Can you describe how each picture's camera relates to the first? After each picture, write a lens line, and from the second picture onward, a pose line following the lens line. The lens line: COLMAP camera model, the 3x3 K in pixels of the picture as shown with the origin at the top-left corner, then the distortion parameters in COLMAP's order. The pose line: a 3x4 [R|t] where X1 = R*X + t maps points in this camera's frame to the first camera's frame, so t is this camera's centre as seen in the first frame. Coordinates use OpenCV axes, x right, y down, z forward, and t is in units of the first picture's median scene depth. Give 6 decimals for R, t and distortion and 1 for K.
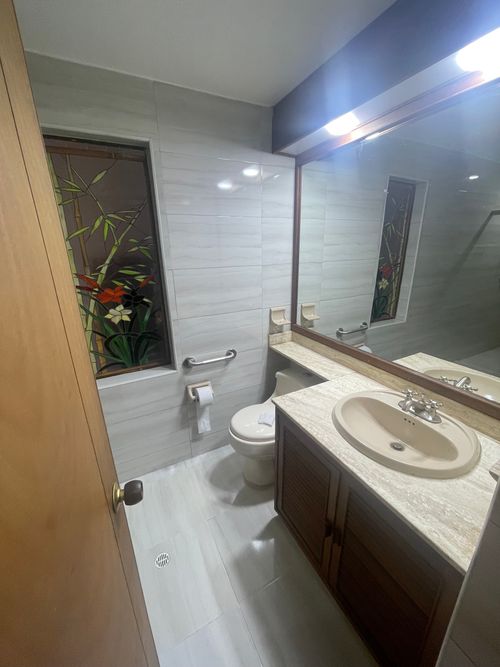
lens RADIAL K [[270.1, 0, 251.1], [0, 270.1, 332.5], [0, 0, 1]] dist [-0.000127, 0.000181]
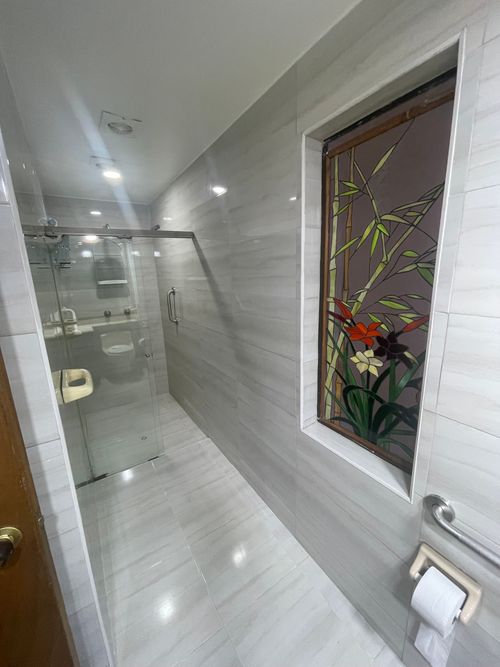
lens RADIAL K [[270.1, 0, 252.3], [0, 270.1, 335.1], [0, 0, 1]] dist [-0.000127, 0.000181]
pose [[0.112674, 0.244131, -0.963174, 0.127180], [-0.288367, 0.935662, 0.203424, -0.193586], [0.950868, 0.254827, 0.175824, 0.609515]]
